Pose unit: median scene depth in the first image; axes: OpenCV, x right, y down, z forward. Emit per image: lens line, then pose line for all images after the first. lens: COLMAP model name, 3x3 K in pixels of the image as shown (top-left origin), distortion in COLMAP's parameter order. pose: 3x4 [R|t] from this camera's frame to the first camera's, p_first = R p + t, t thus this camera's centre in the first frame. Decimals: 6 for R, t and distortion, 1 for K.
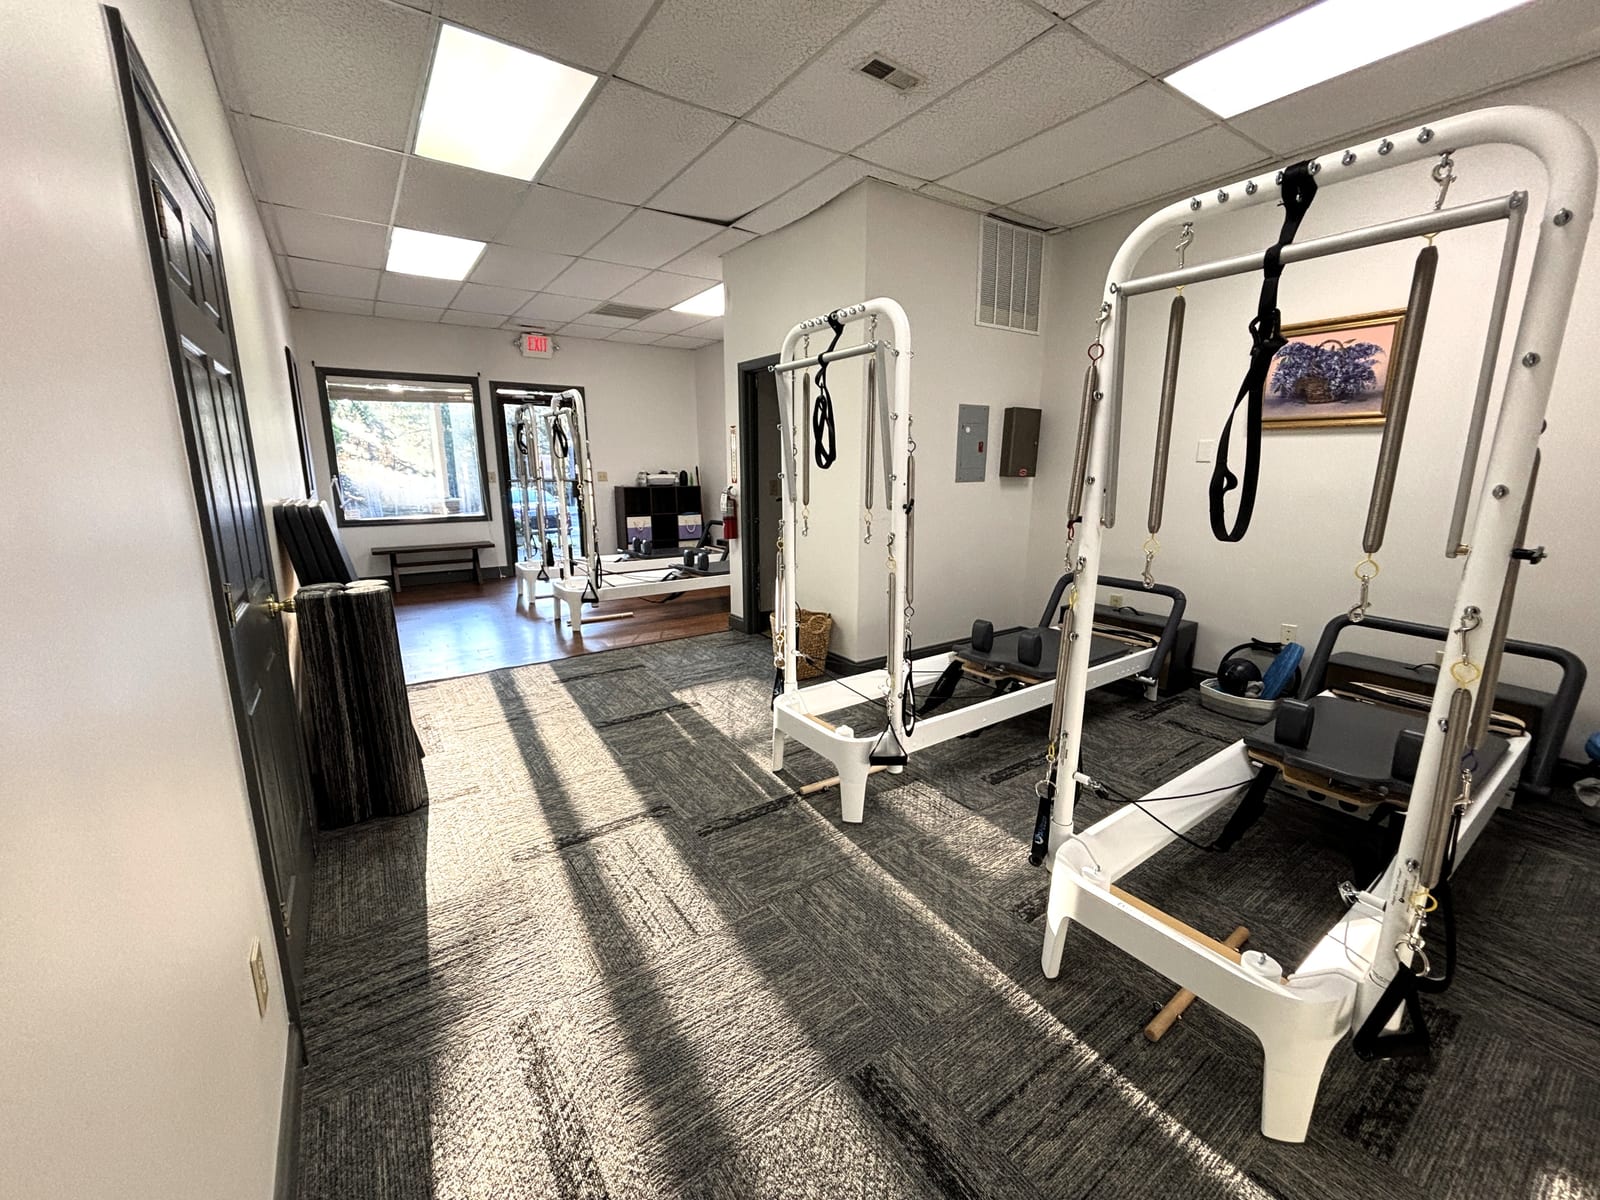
lens RADIAL K [[643.8, 0, 799.2], [0, 643.8, 602.7], [0, 0, 1]] dist [-0.001407, -0.000184]
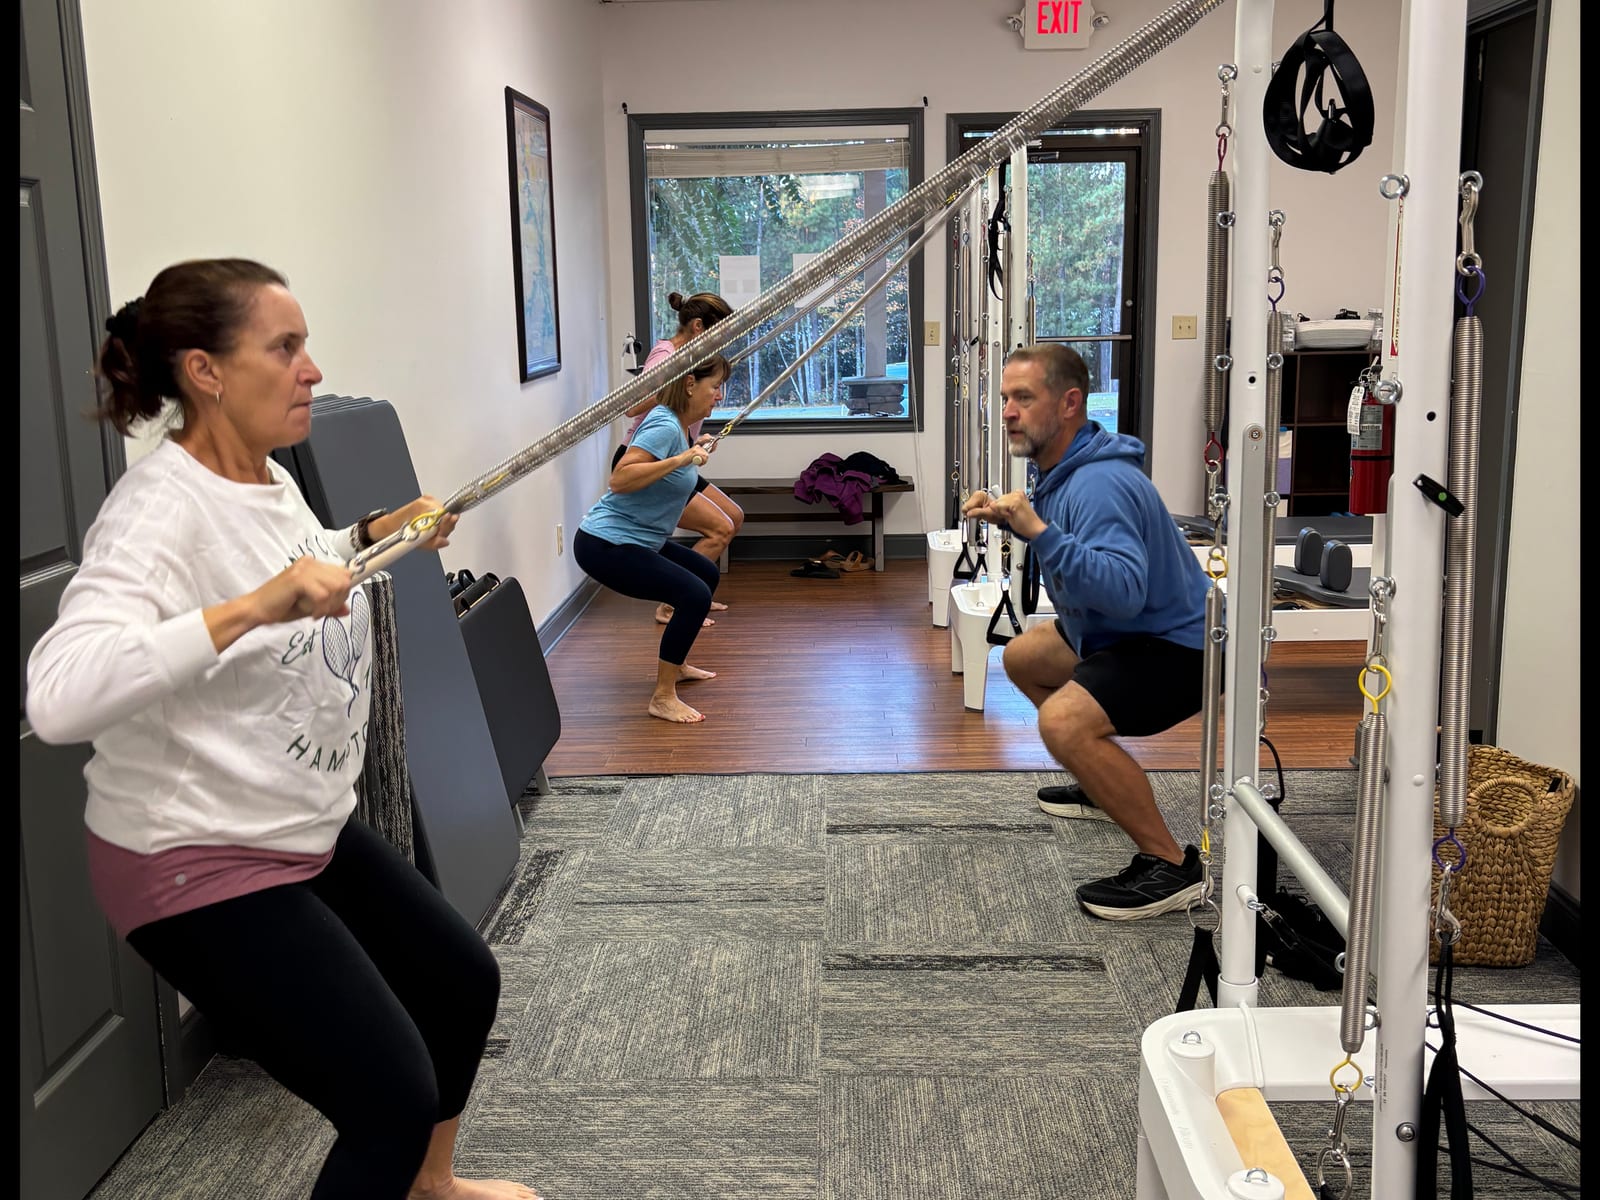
lens RADIAL K [[1556.5, 0, 800.0], [0, 1556.5, 600.0], [0, 0, 1]] dist [0.241560, -0.875469]
pose [[0.802859, 0.100117, -0.587703, 0.214193], [-0.106822, 0.994003, 0.023402, -0.053601], [0.586521, 0.043991, 0.808738, 0.153226]]
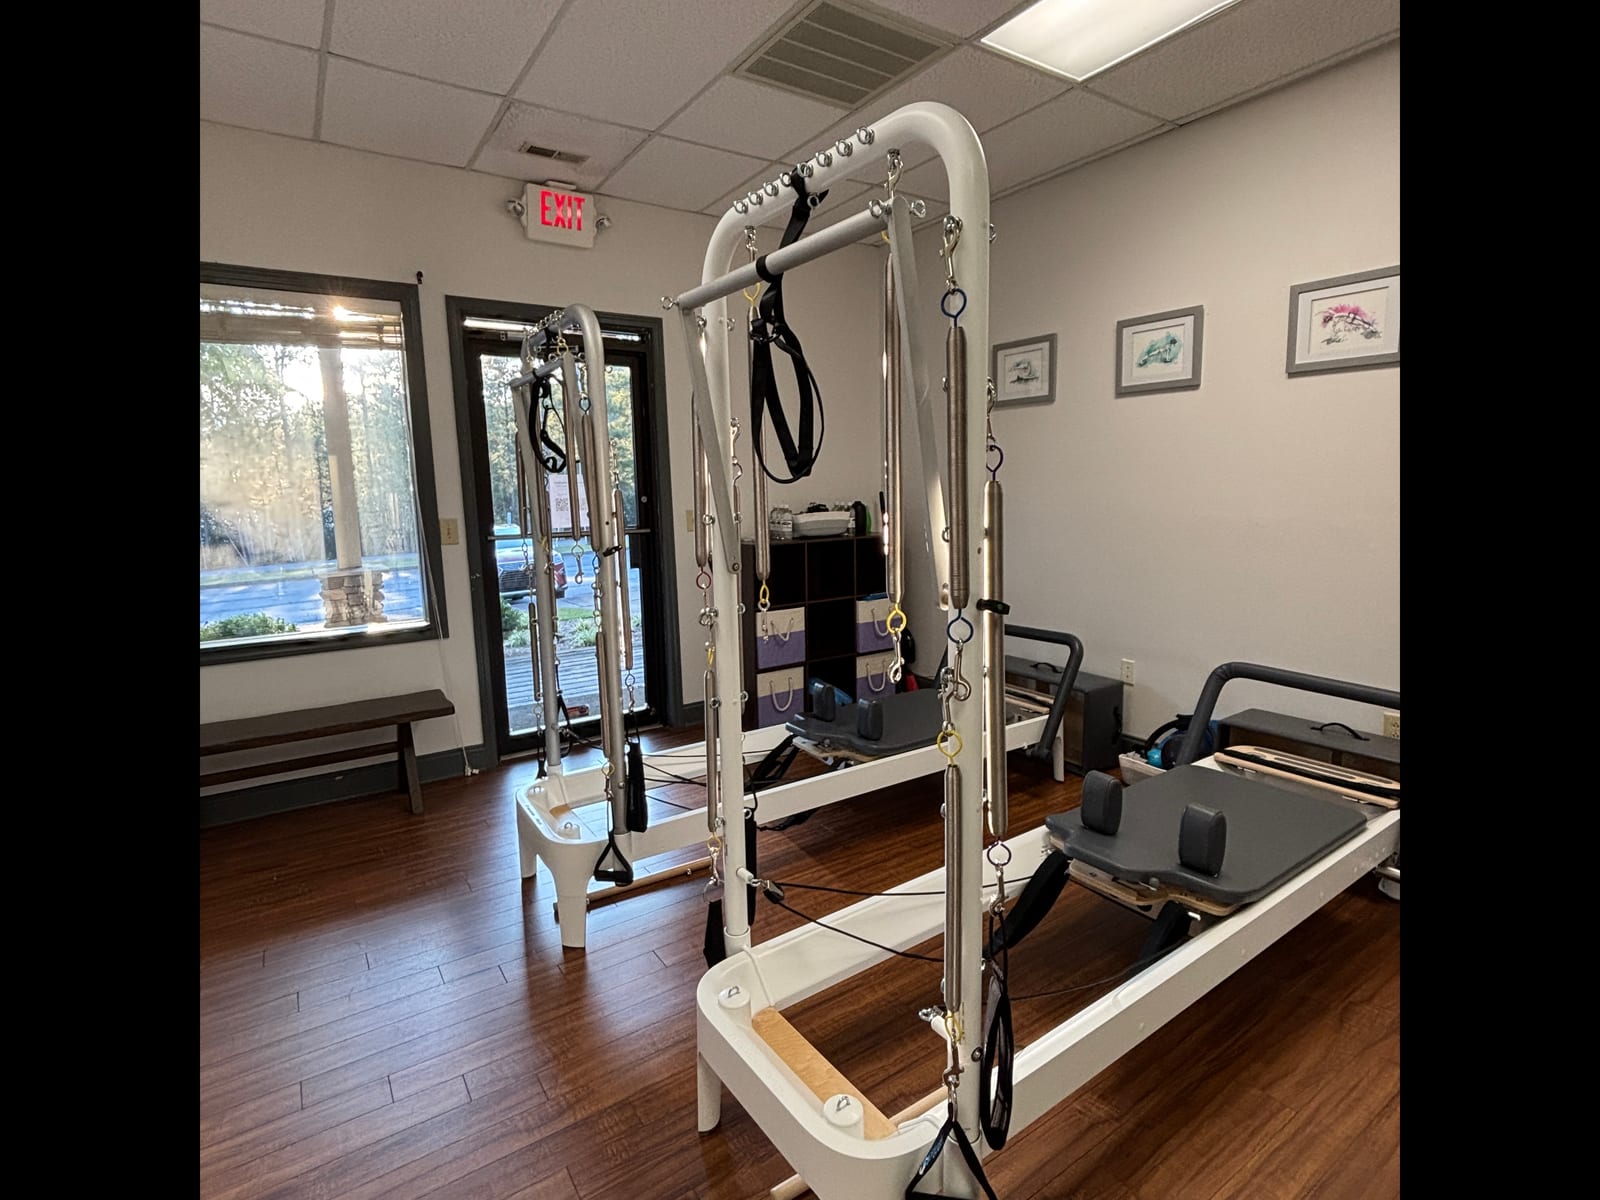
lens RADIAL K [[766.0, 0, 802.7], [0, 766.0, 613.3], [0, 0, 1]] dist [-0.044736, 0.000325]
pose [[0.999787, -0.019050, -0.007969, -0.503846], [0.018594, 0.998377, -0.053830, -0.228209], [0.008981, 0.053671, 0.998518, 1.063214]]
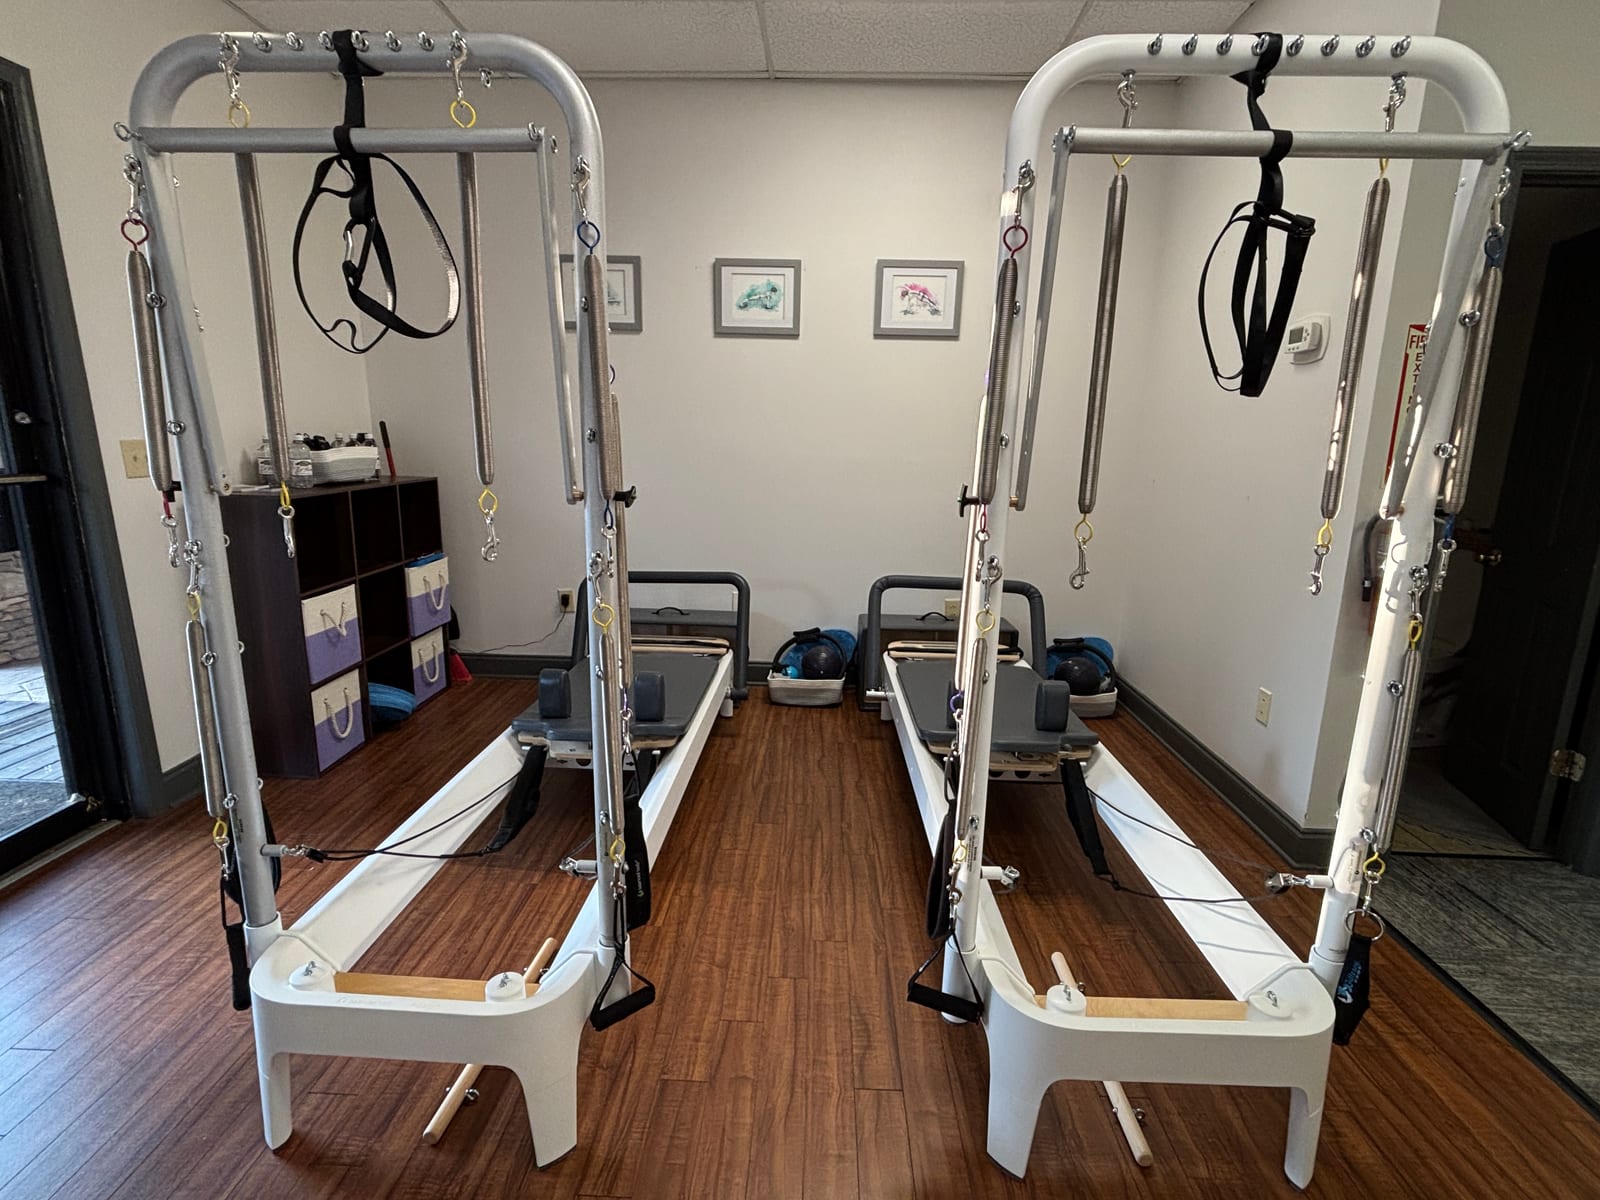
lens RADIAL K [[747.9, 0, 800.0], [0, 747.9, 600.0], [0, 0, 1]] dist [0.032835, -0.036459]
pose [[0.585035, -0.163637, 0.794328, -0.871441], [0.156918, 0.983764, 0.087090, -0.279038], [-0.795682, 0.073694, 0.601215, 1.368692]]
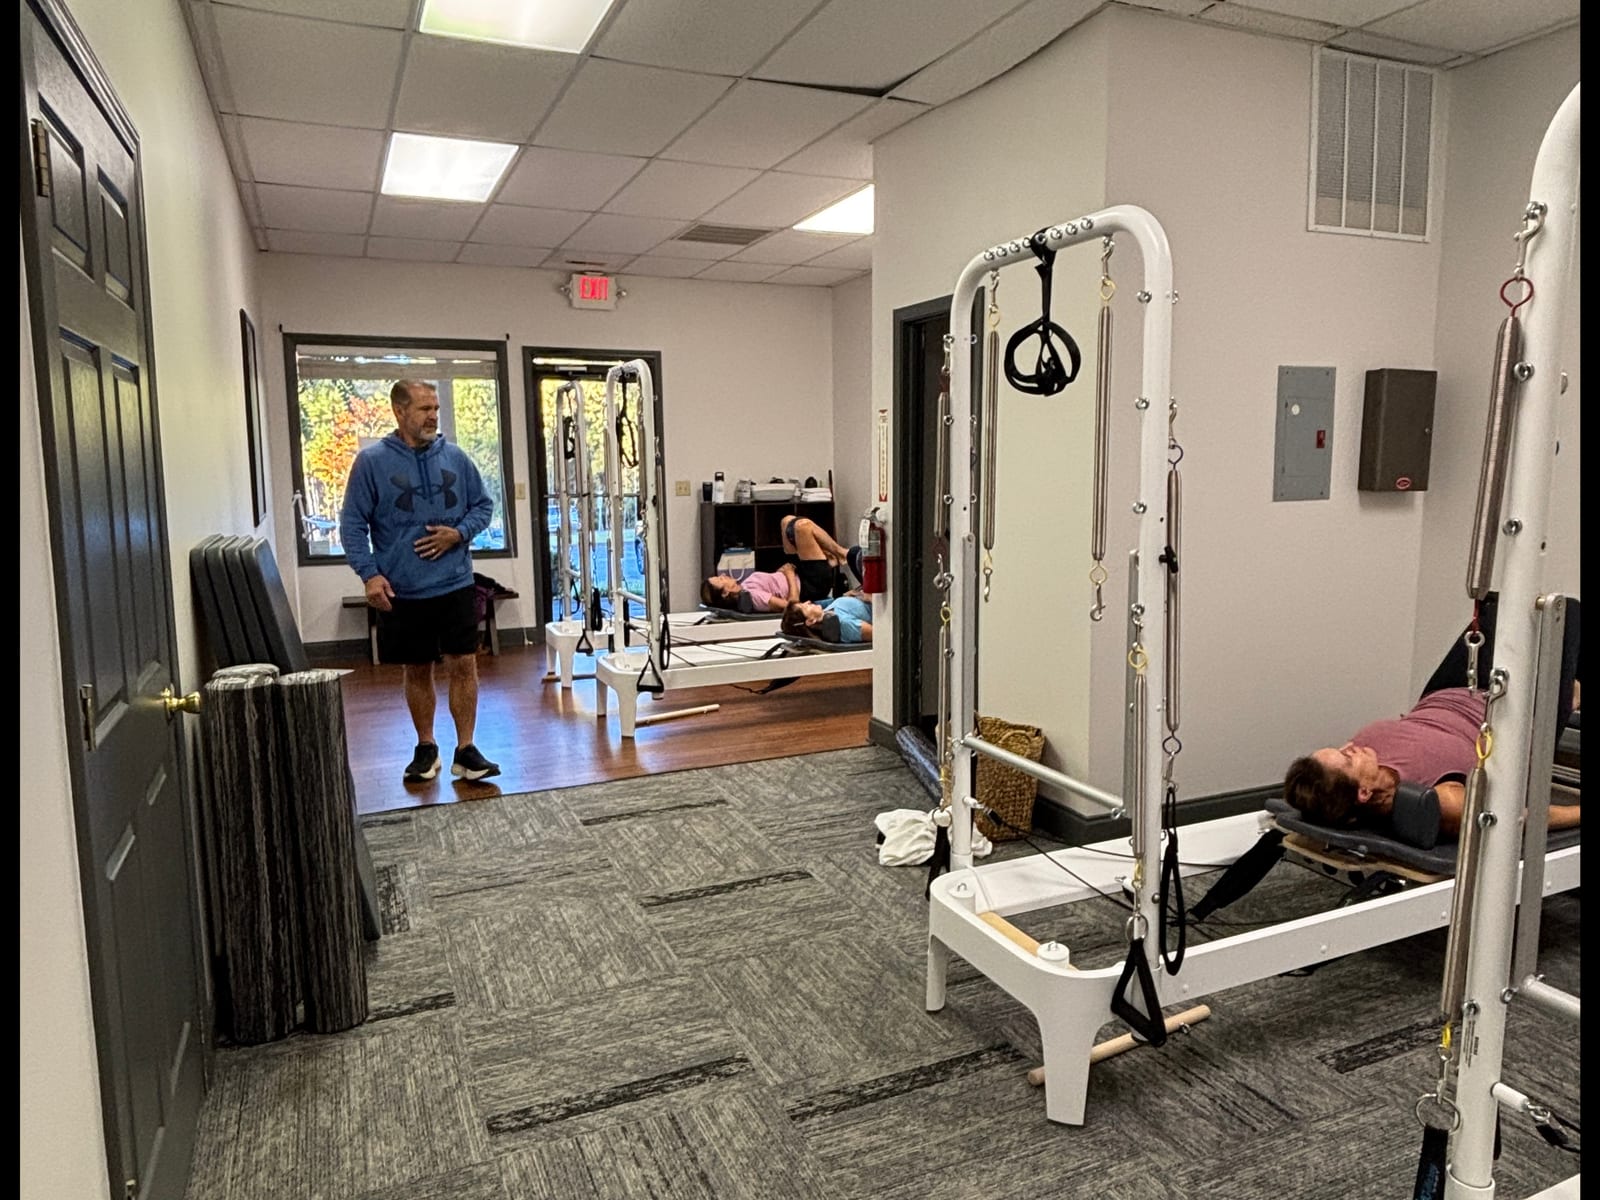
lens RADIAL K [[1058.5, 0, 800.0], [0, 1058.5, 600.0], [0, 0, 1]] dist [0.057791, -0.094089]
pose [[0.981593, 0.014107, -0.190465, 0.018485], [-0.029259, 0.996603, -0.076977, -0.019495], [0.188732, 0.081133, 0.978671, 0.015688]]
